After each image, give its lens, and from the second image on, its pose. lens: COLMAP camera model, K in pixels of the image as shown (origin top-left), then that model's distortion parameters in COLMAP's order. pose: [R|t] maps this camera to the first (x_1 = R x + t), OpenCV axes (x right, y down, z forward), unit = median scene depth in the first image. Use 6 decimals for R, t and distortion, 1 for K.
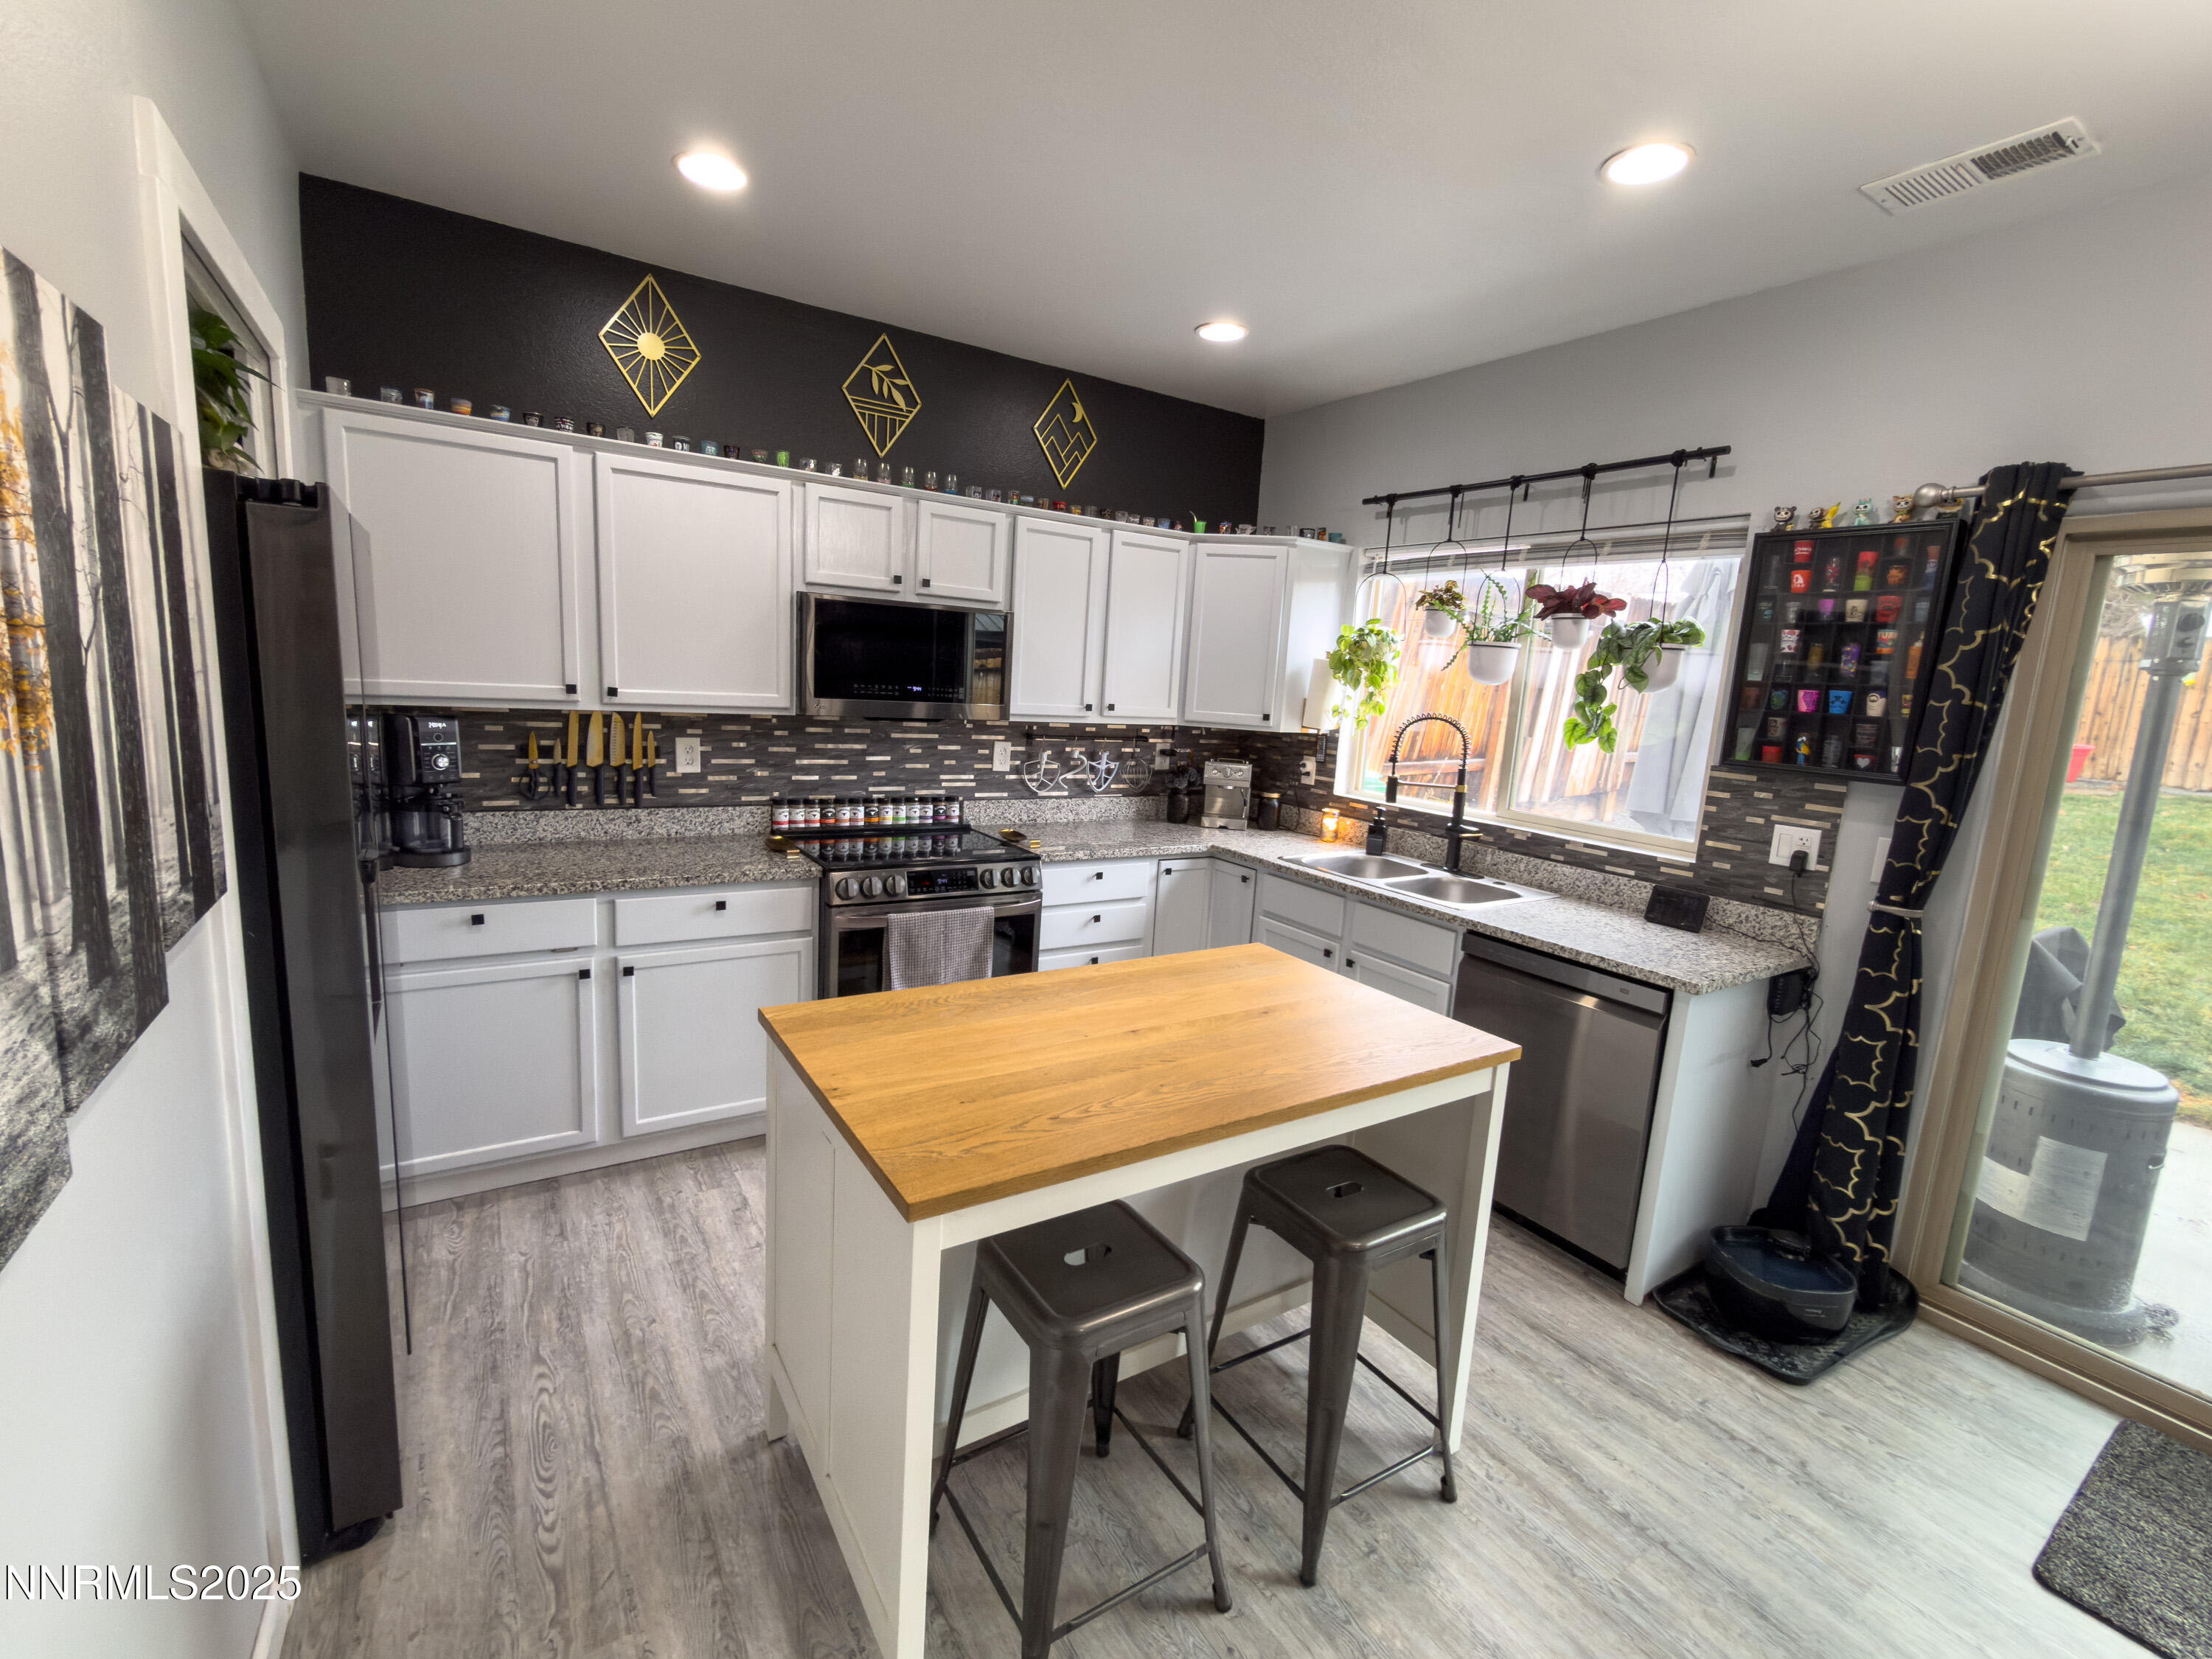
lens RADIAL K [[978.5, 0, 1106.0], [0, 978.5, 829.5], [0, 0, 1]] dist [0.008748, 0.000042]
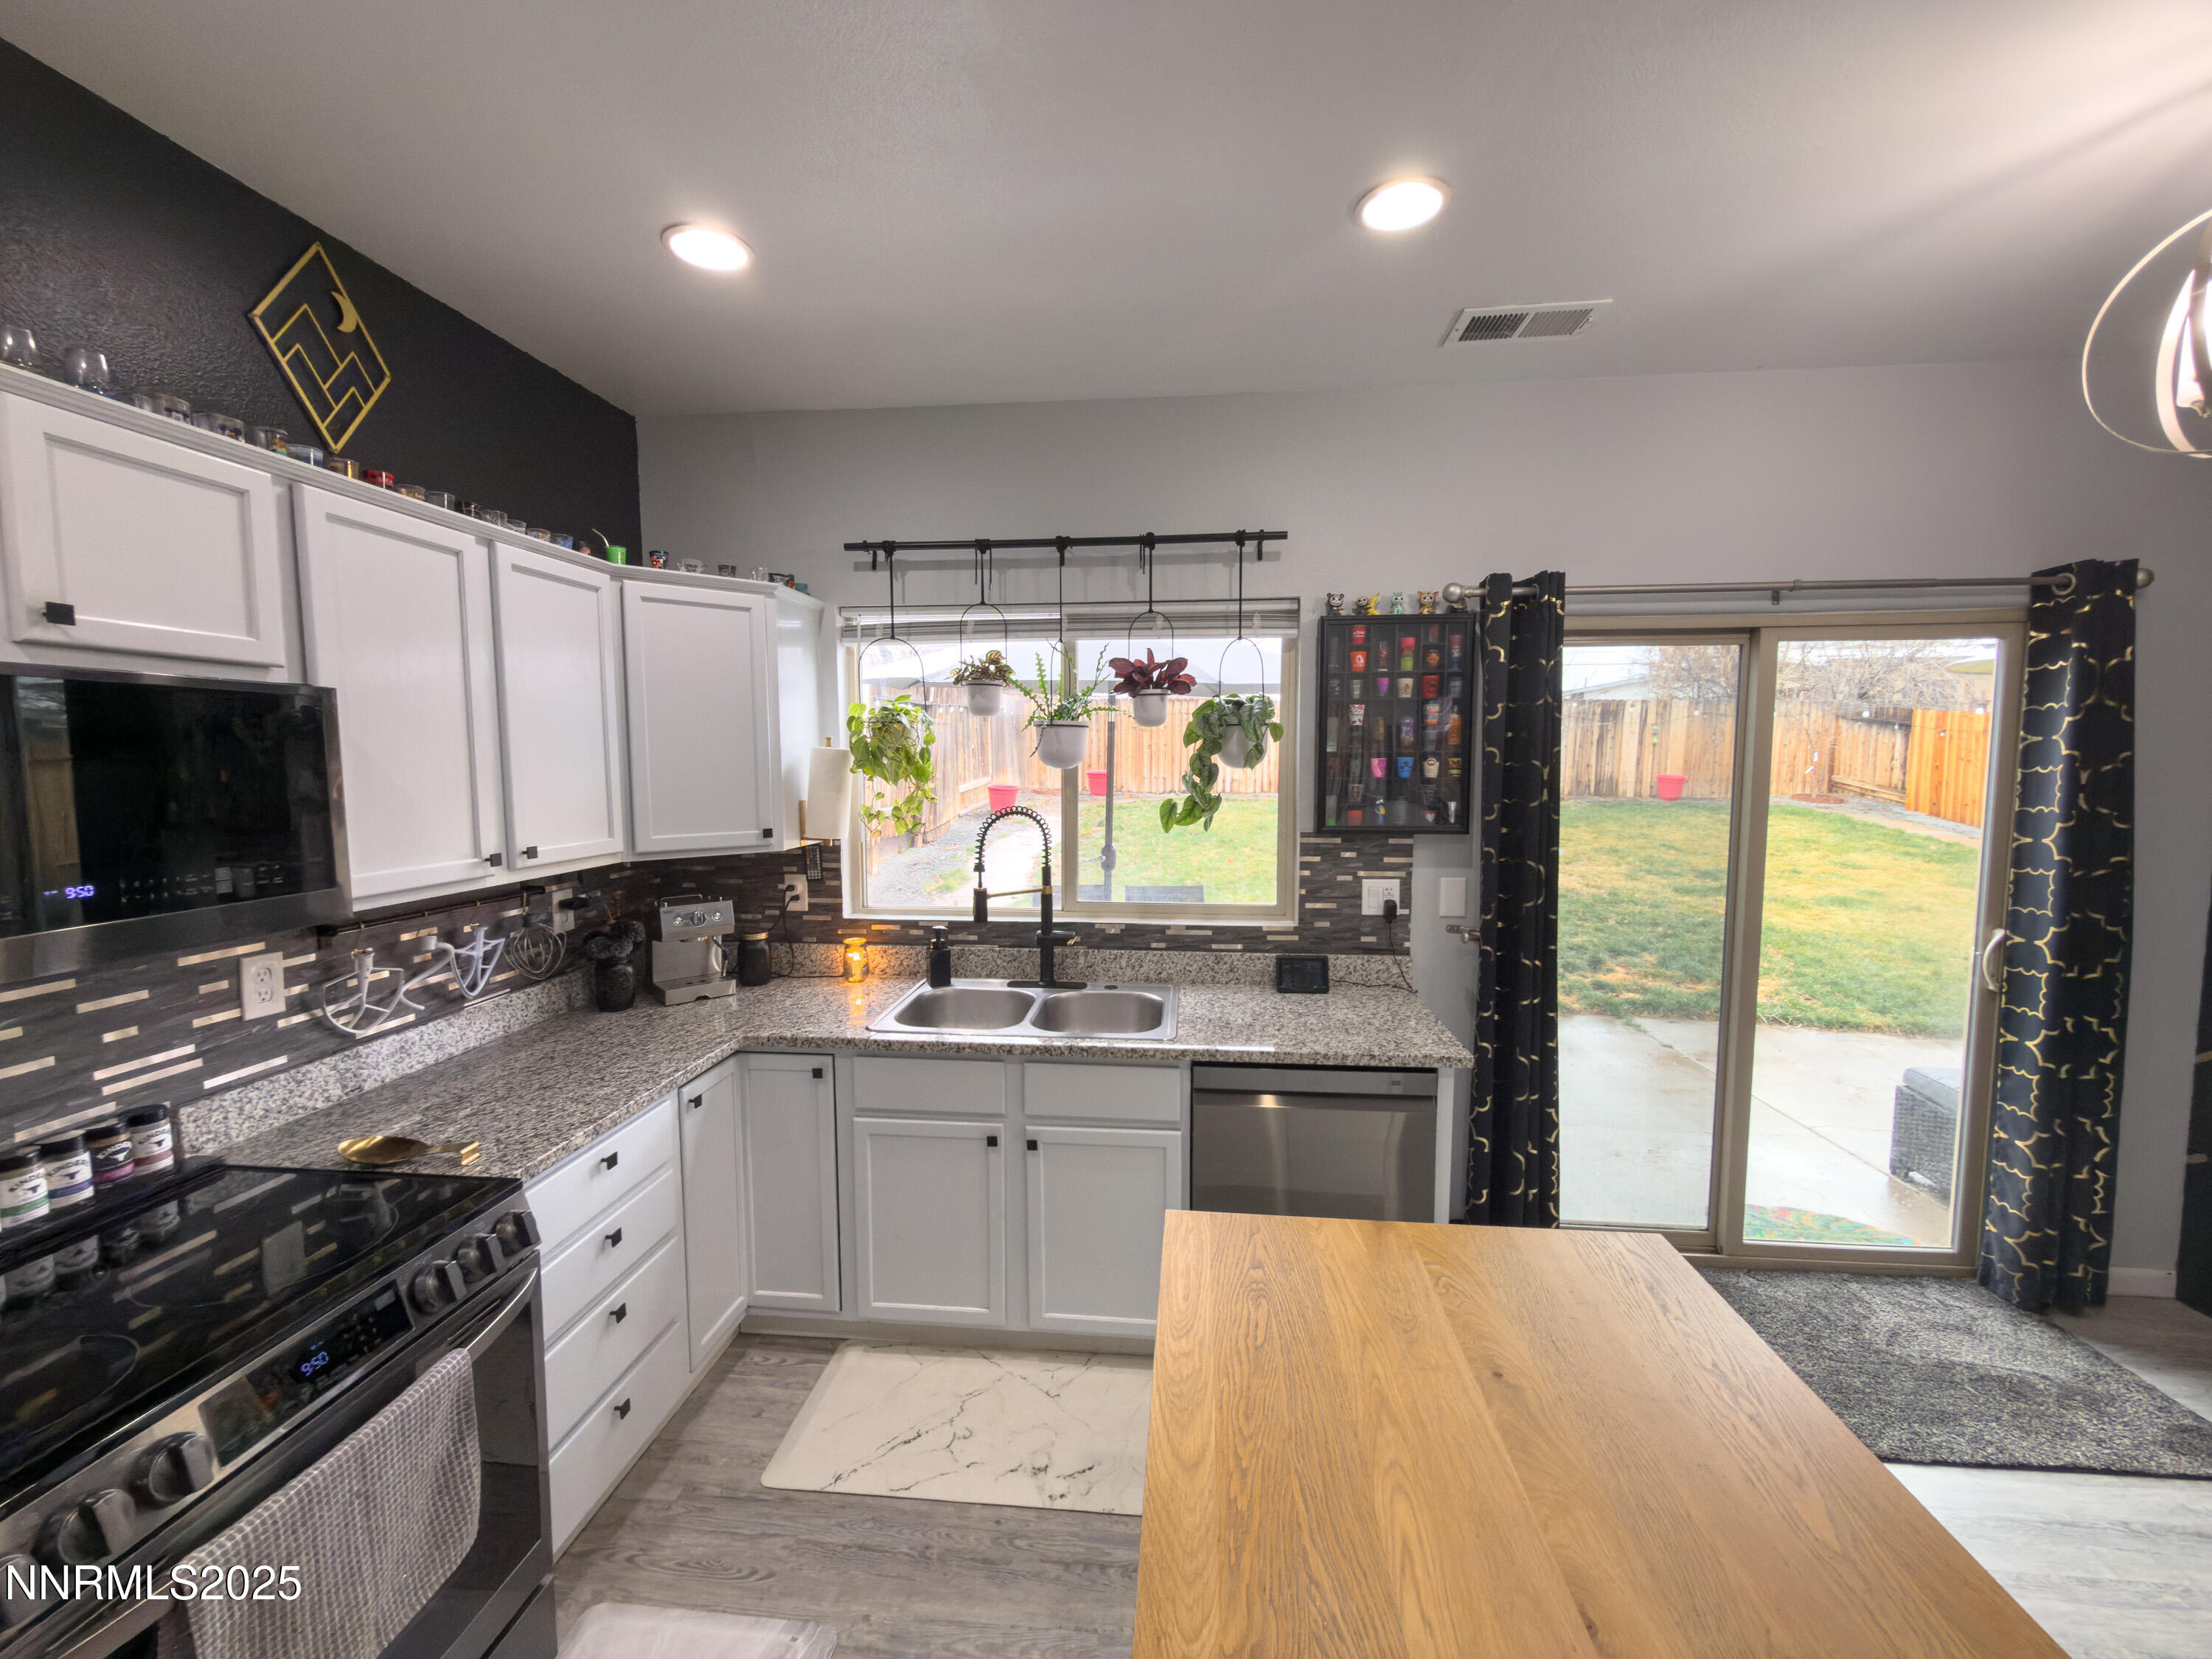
lens RADIAL K [[877.4, 0, 1106.0], [0, 877.4, 829.5], [0, 0, 1]] dist [0.000870, 0.000268]
pose [[0.622710, -0.127171, 0.772049, -0.195177], [0.166472, 0.985646, 0.028083, -0.106302], [-0.764539, 0.111037, 0.634942, 0.461543]]
